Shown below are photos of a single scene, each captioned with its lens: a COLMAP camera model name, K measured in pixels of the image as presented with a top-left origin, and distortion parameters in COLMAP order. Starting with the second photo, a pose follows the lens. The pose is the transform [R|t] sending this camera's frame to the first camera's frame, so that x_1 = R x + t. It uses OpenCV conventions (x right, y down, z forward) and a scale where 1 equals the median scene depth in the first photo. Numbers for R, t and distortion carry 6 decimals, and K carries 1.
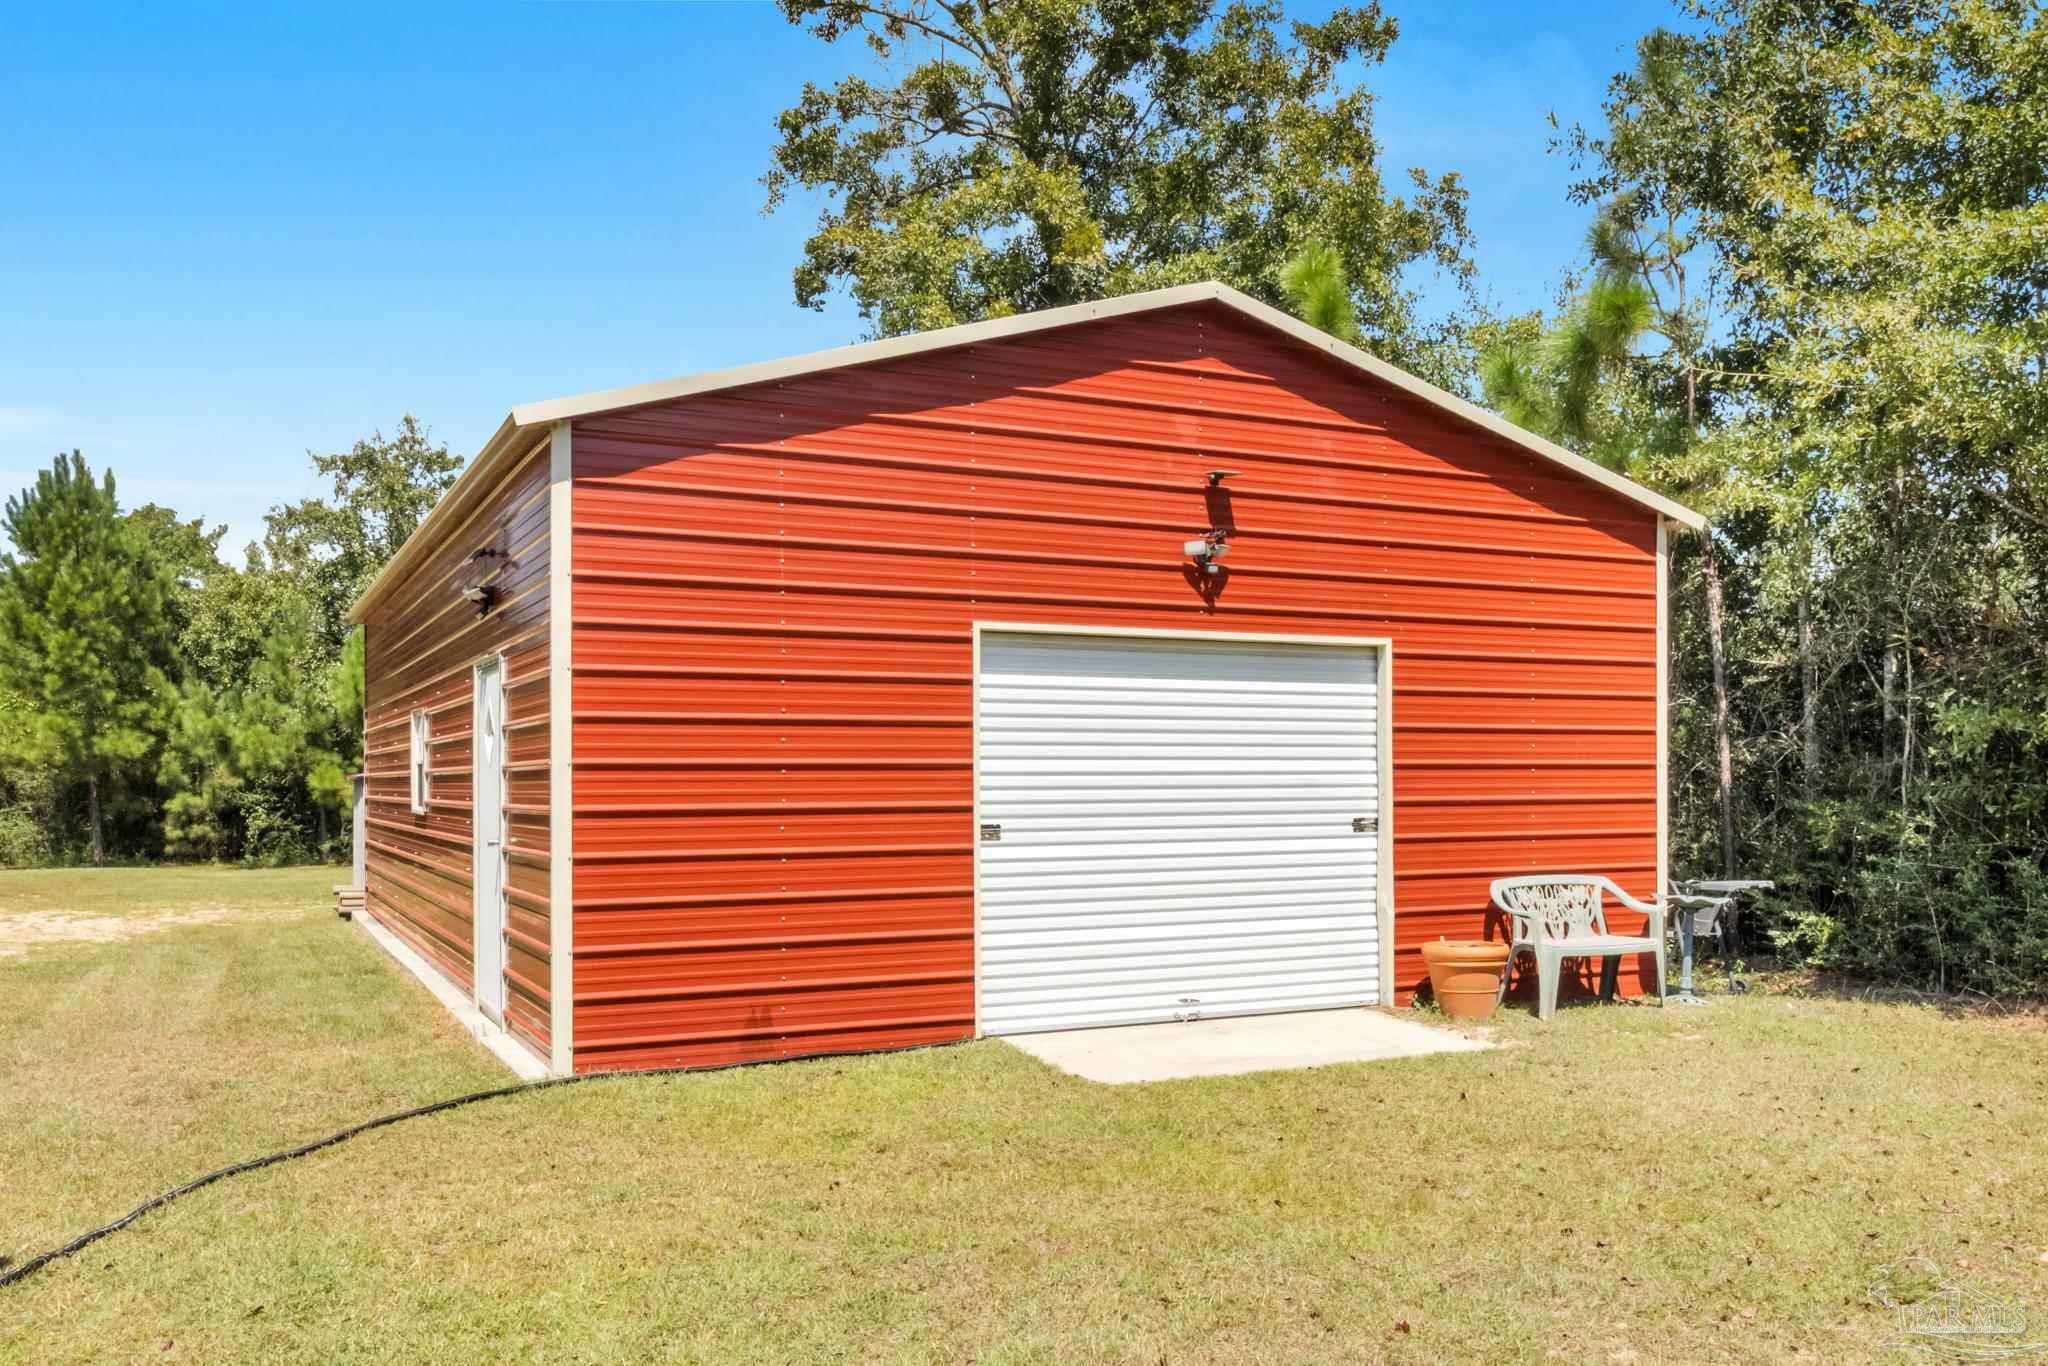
lens RADIAL K [[1633.9, 0, 1013.6], [0, 1633.9, 693.2], [0, 0, 1]] dist [0.006079, -0.004963]
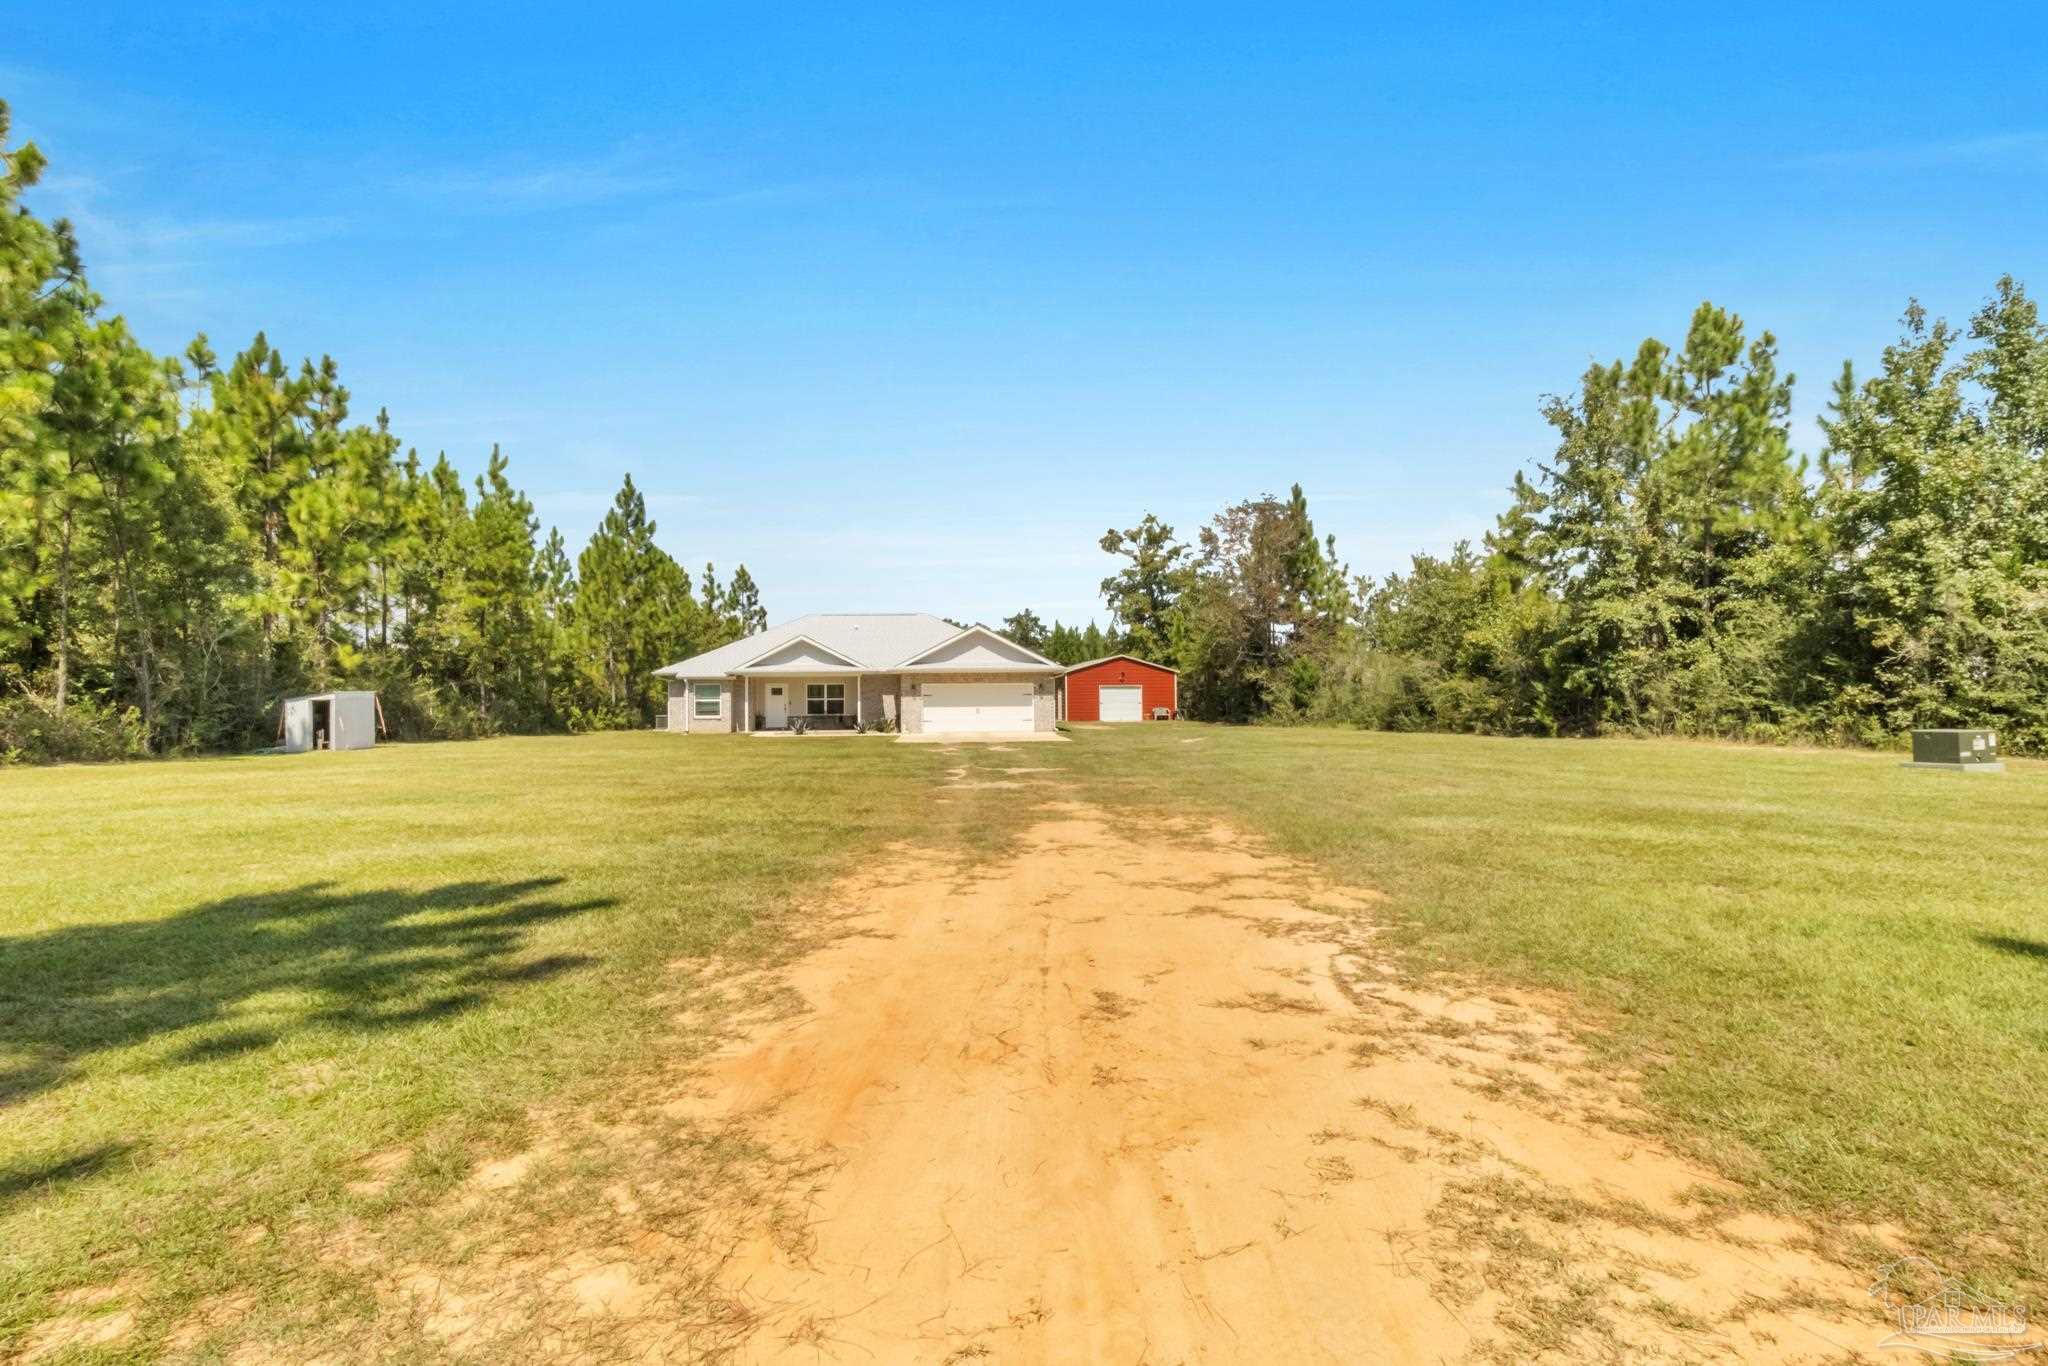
lens RADIAL K [[973.3, 0, 1035.9], [0, 973.3, 691.7], [0, 0, 1]] dist [0.002765, 0.001316]
pose [[0.956564, -0.010860, -0.291321, 1.402279], [0.024242, 0.998808, 0.042366, -0.274823], [0.290513, -0.047588, 0.955687, -5.188281]]
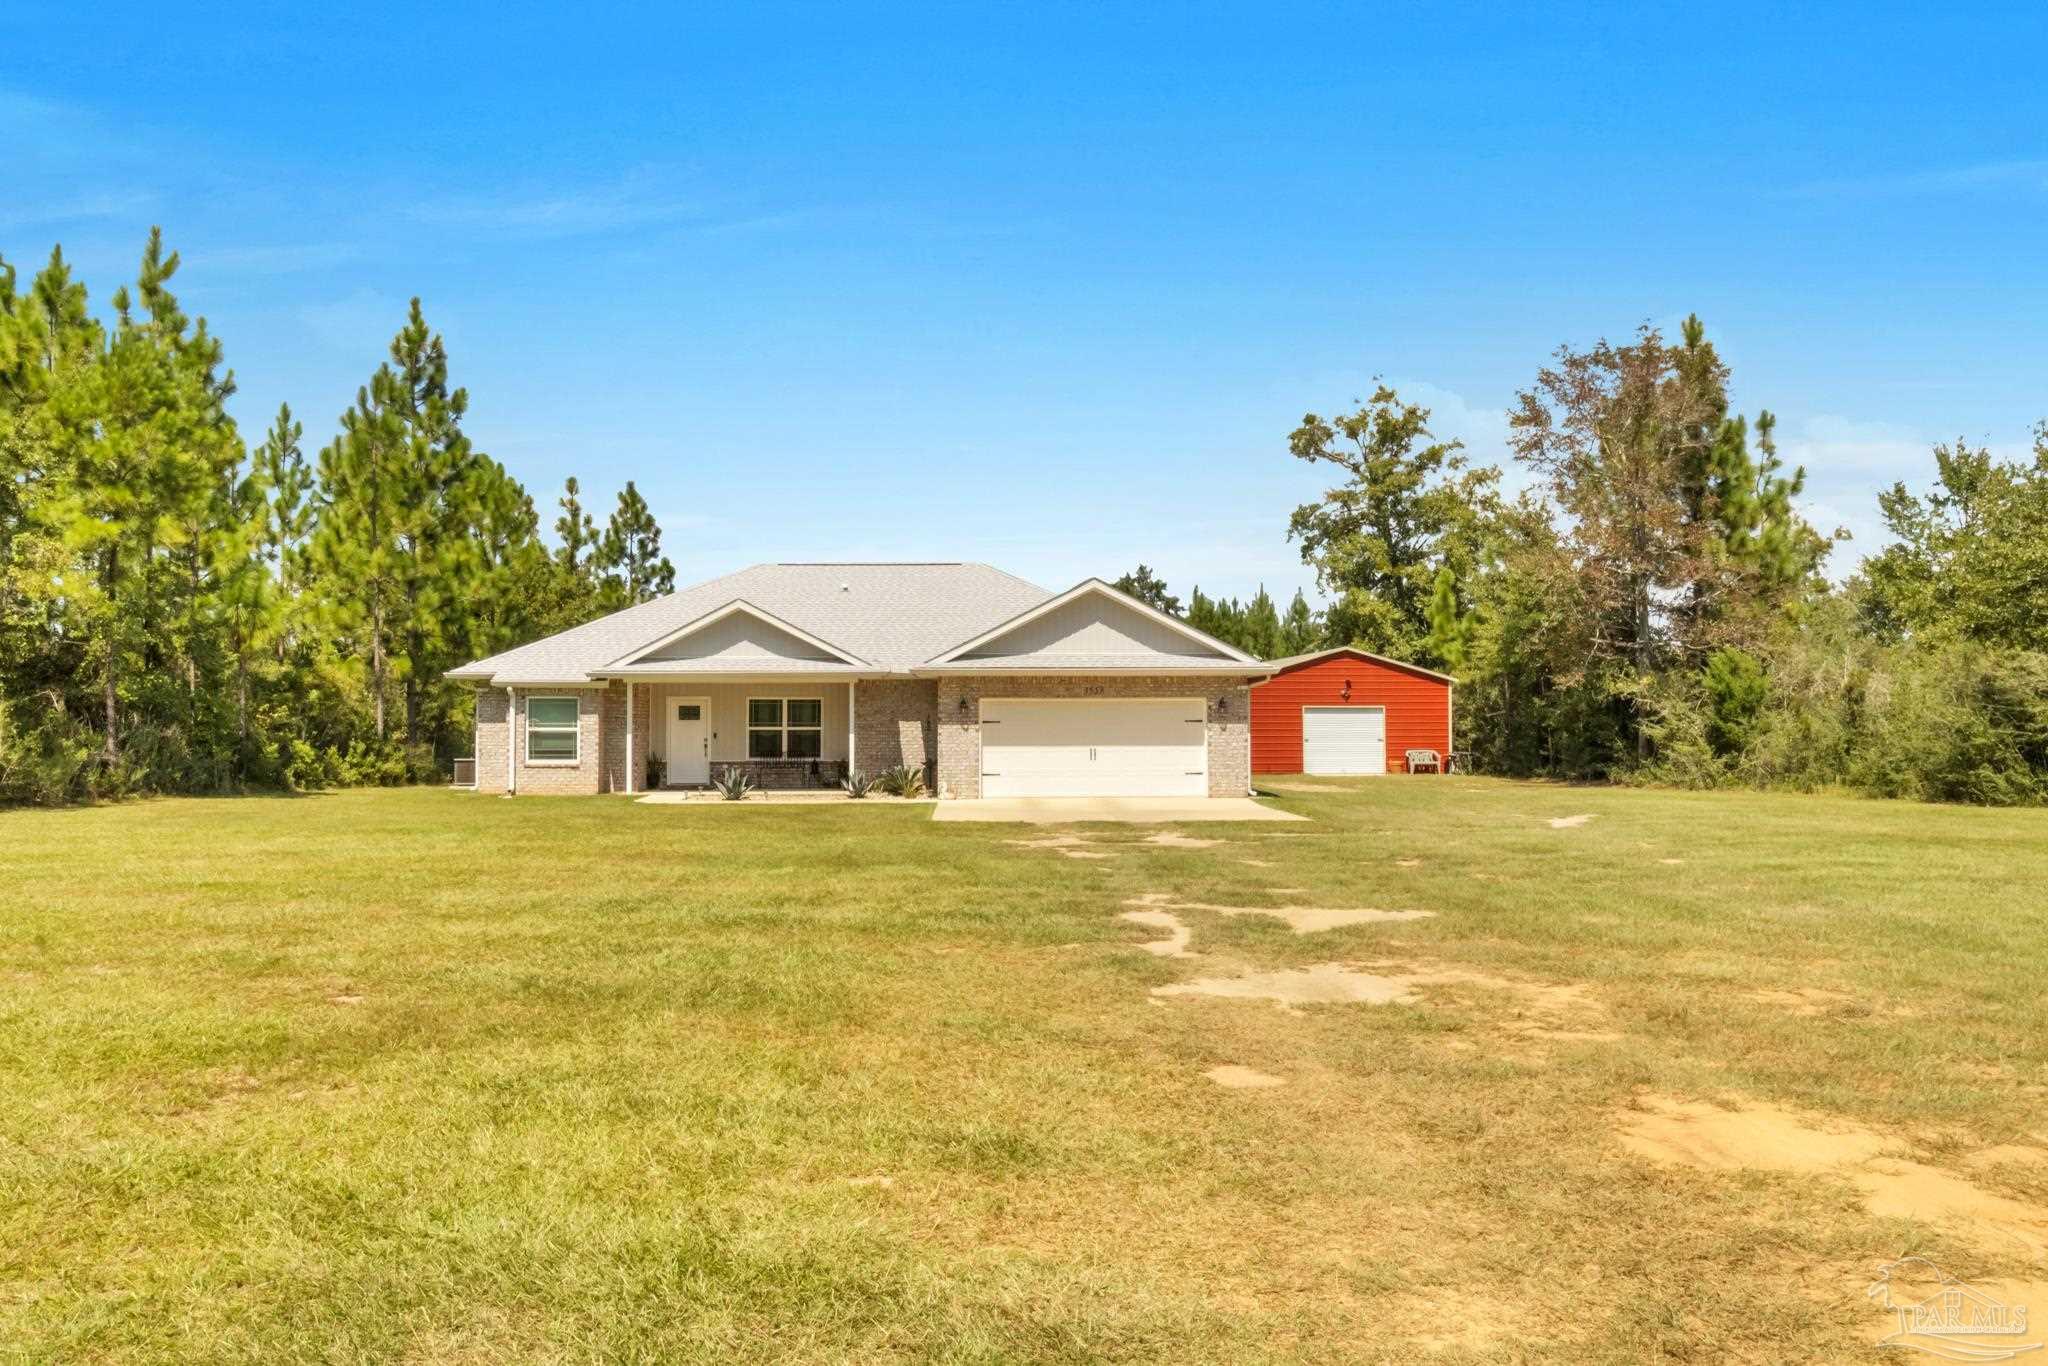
lens RADIAL K [[1633.9, 0, 1037.3], [0, 1633.9, 687.7], [0, 0, 1]] dist [0.006079, -0.004963]
pose [[0.940096, -0.011942, -0.340702, 1.001177], [0.020711, 0.999541, 0.022111, -0.239118], [0.340281, -0.027843, 0.939911, -4.529627]]
